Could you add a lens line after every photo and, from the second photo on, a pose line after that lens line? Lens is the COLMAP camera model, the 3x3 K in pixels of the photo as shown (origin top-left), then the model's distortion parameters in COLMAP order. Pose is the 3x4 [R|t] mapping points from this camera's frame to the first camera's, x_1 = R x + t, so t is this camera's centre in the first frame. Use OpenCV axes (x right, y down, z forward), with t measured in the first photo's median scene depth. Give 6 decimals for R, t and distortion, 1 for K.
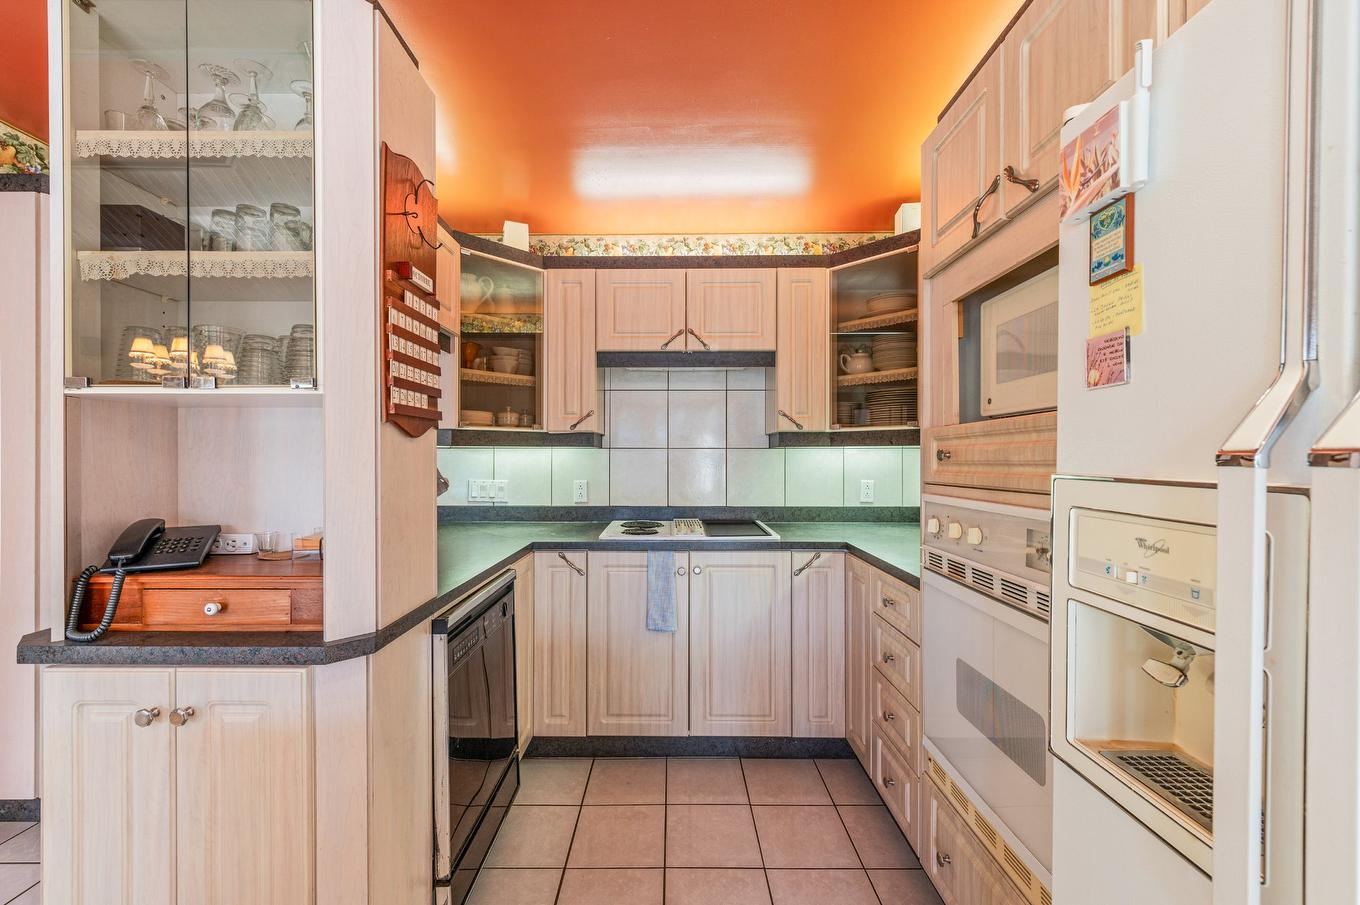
lens RADIAL K [[538.4, 0, 692.7], [0, 538.4, 453.4], [0, 0, 1]] dist [0.012738, -0.001143]
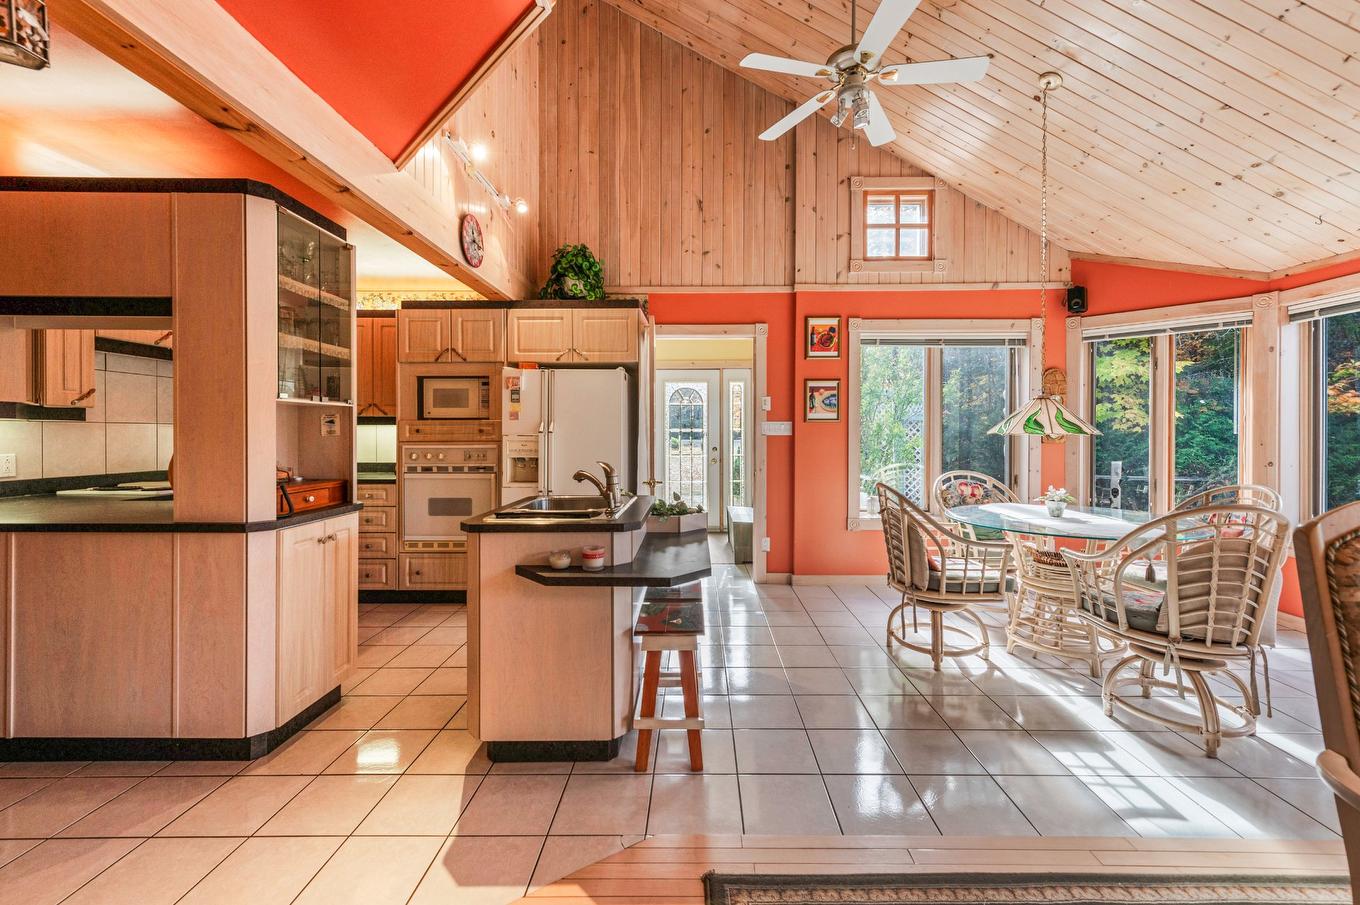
lens RADIAL K [[538.4, 0, 692.6], [0, 538.4, 437.0], [0, 0, 1]] dist [0.012738, -0.001143]
pose [[-0.026470, -0.006994, 0.999625, -1.381870], [-0.009755, 0.999930, 0.006738, 0.000129], [-0.999602, -0.009573, -0.026537, -0.221056]]
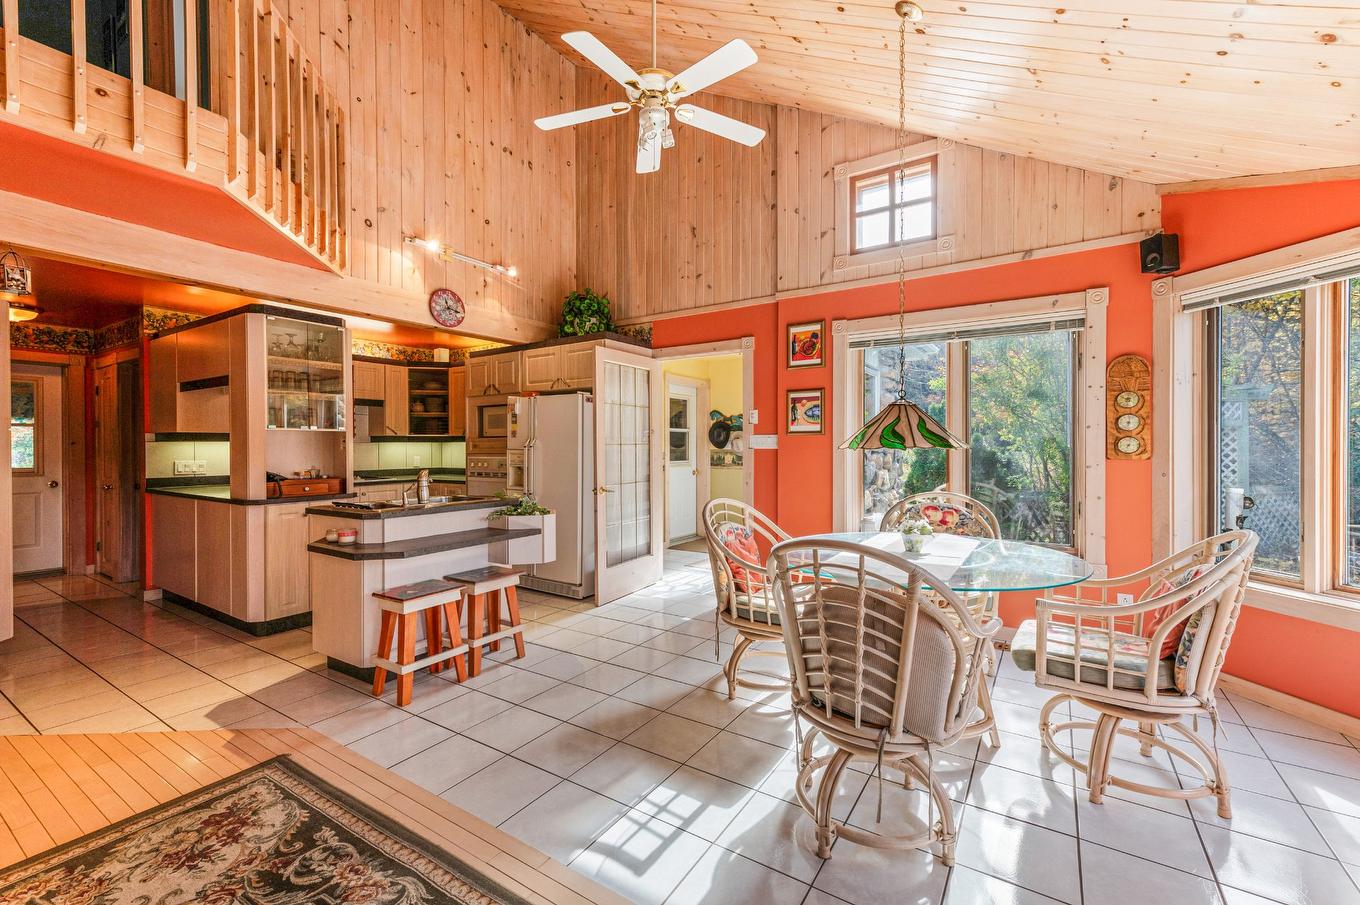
lens RADIAL K [[538.4, 0, 715.7], [0, 538.4, 449.2], [0, 0, 1]] dist [0.012738, -0.001143]
pose [[0.489689, -0.003595, 0.871890, -1.184062], [-0.006259, 0.999951, 0.007639, -0.010369], [-0.871875, -0.009198, 0.489643, -1.376712]]
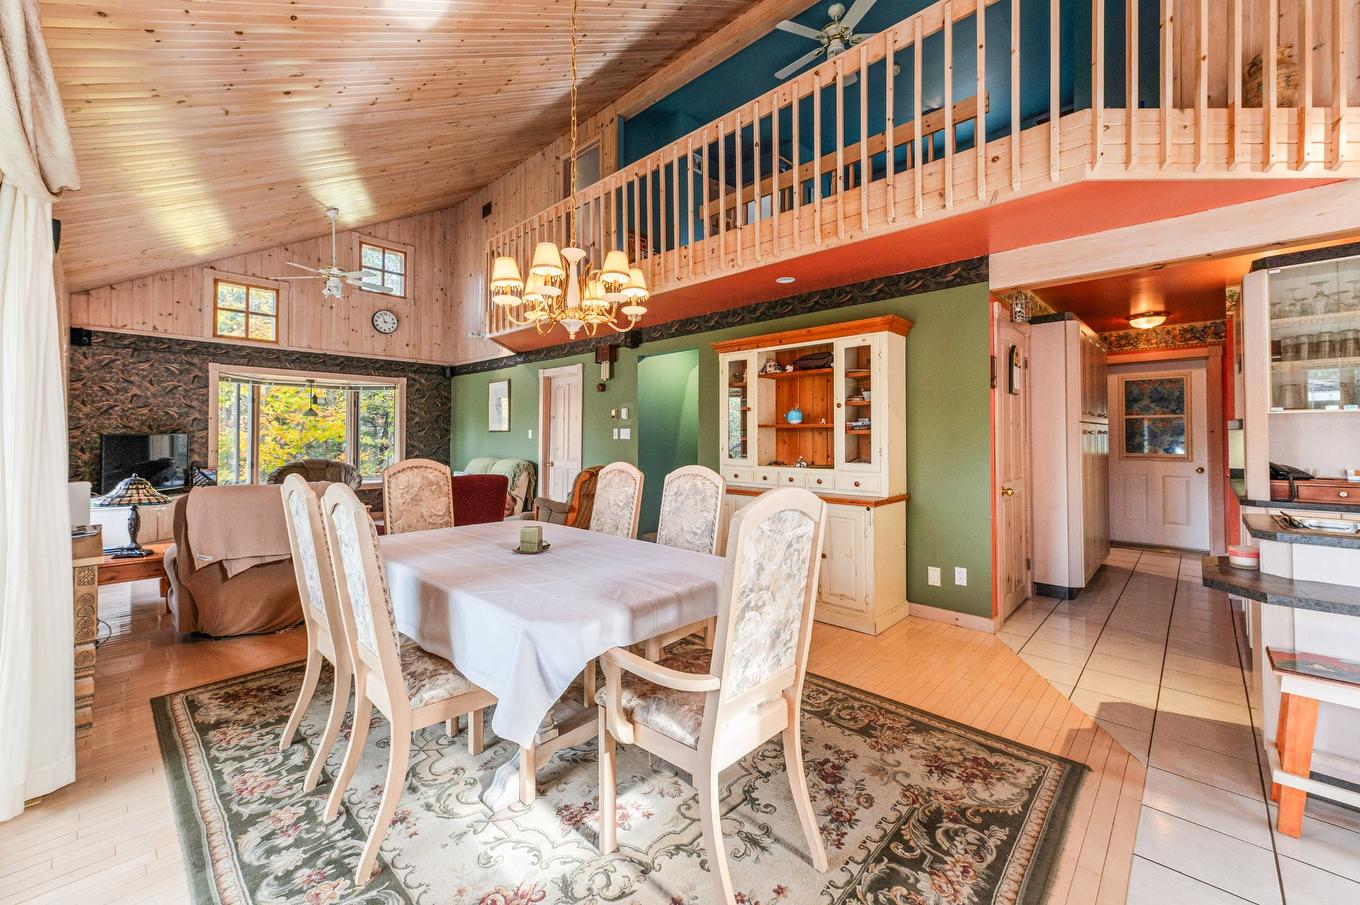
lens RADIAL K [[570.0, 0, 647.0], [0, 570.0, 423.9], [0, 0, 1]] dist [0.033424, -0.001268]
pose [[0.715355, -0.021497, -0.698431, -0.559750], [0.011550, 0.999754, -0.018941, -0.013514], [0.698666, 0.005483, 0.715427, -1.446675]]
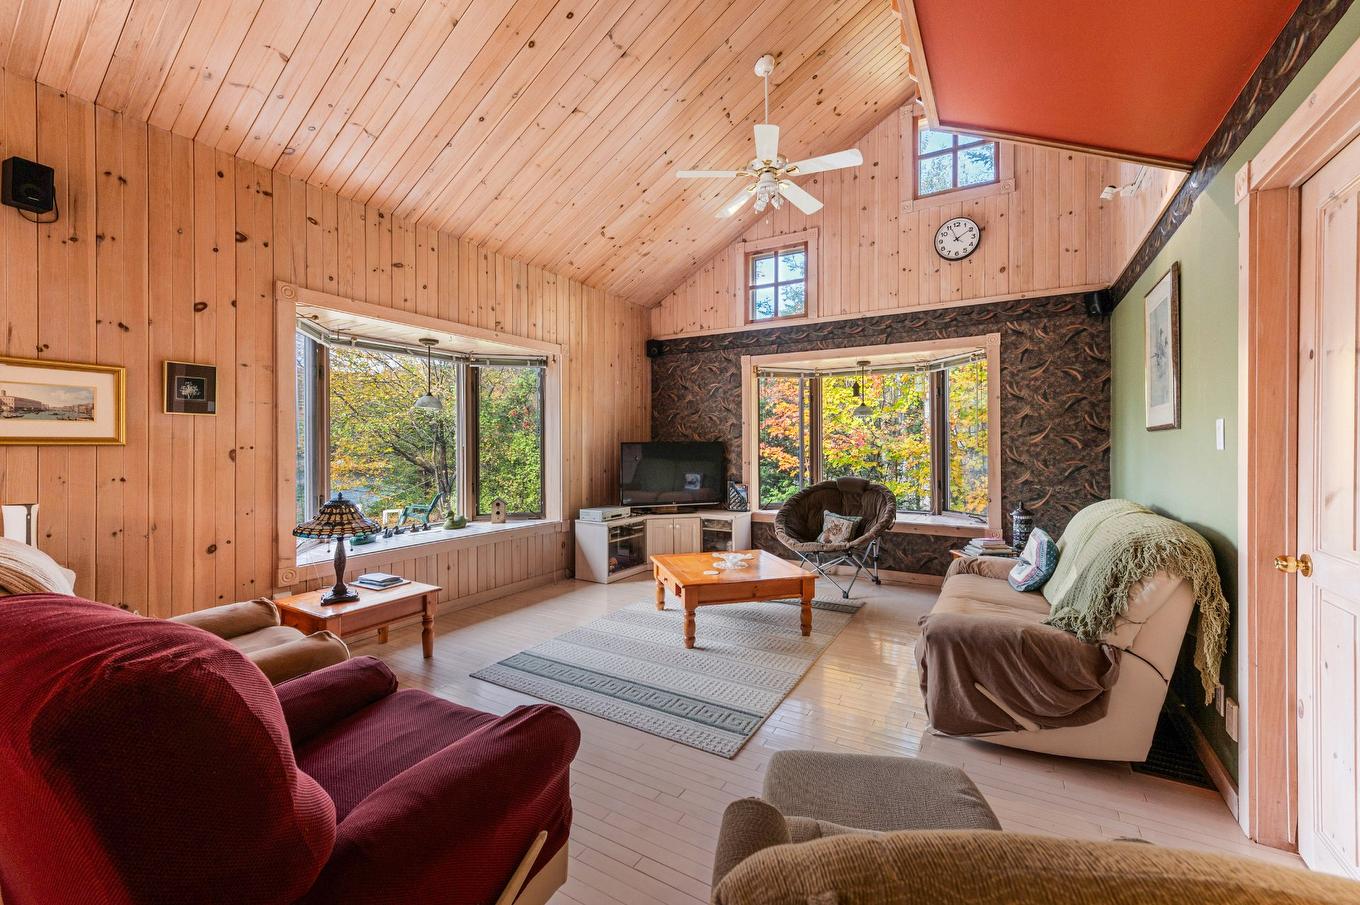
lens RADIAL K [[538.4, 0, 691.3], [0, 538.4, 445.0], [0, 0, 1]] dist [0.012738, -0.001143]
pose [[-0.475054, -0.005595, -0.879939, -2.151677], [0.007199, 0.999922, -0.010245, -0.001582], [0.879927, -0.011202, -0.474977, 0.087998]]
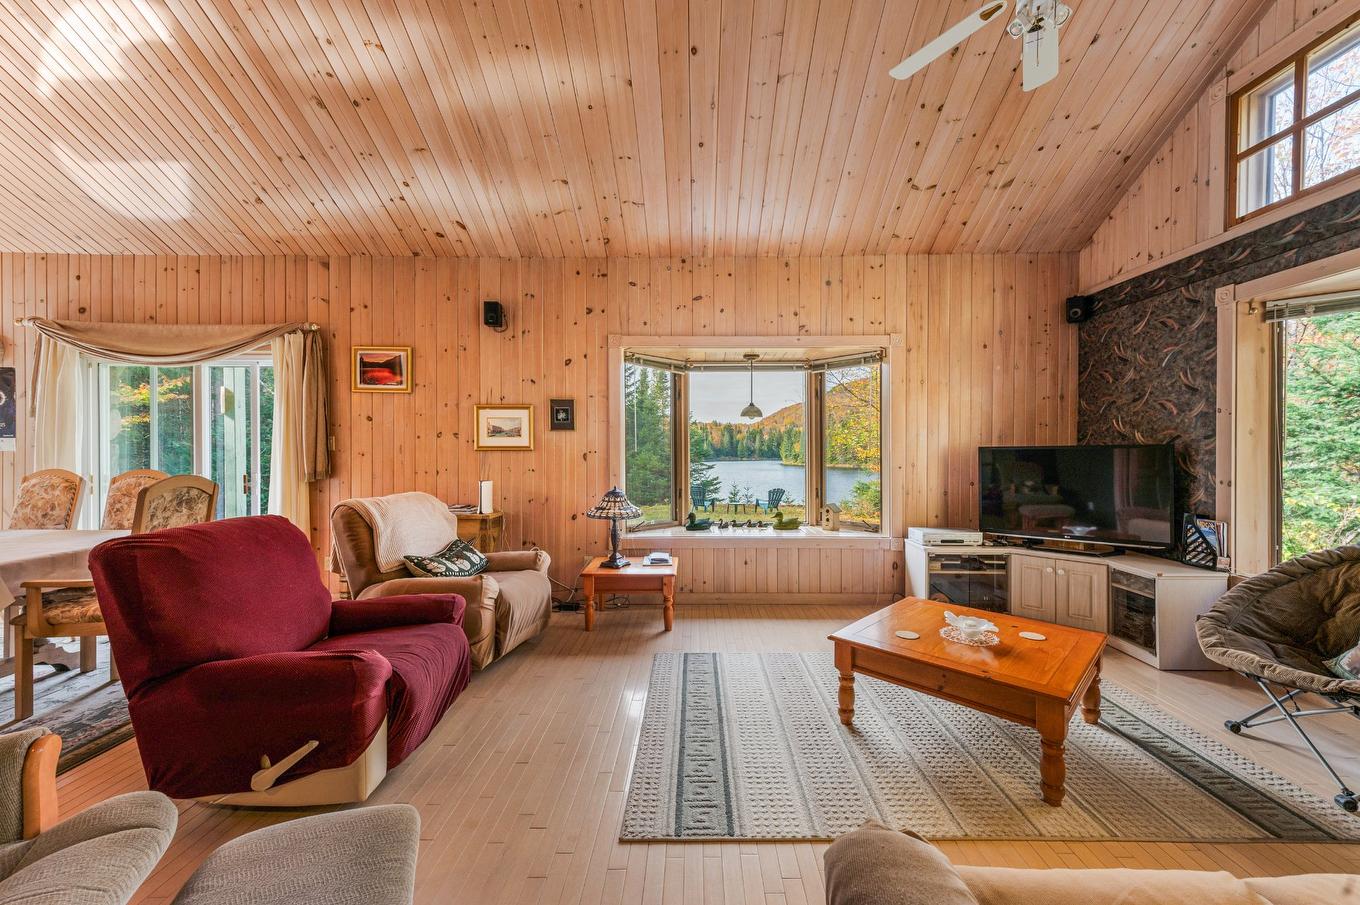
lens RADIAL K [[538.4, 0, 710.7], [0, 538.4, 459.1], [0, 0, 1]] dist [0.012738, -0.001143]
pose [[-0.999216, -0.005793, -0.039159, -3.086535], [-0.005921, 0.999977, 0.003171, 0.000787], [0.039140, 0.003400, -0.999228, 0.445026]]
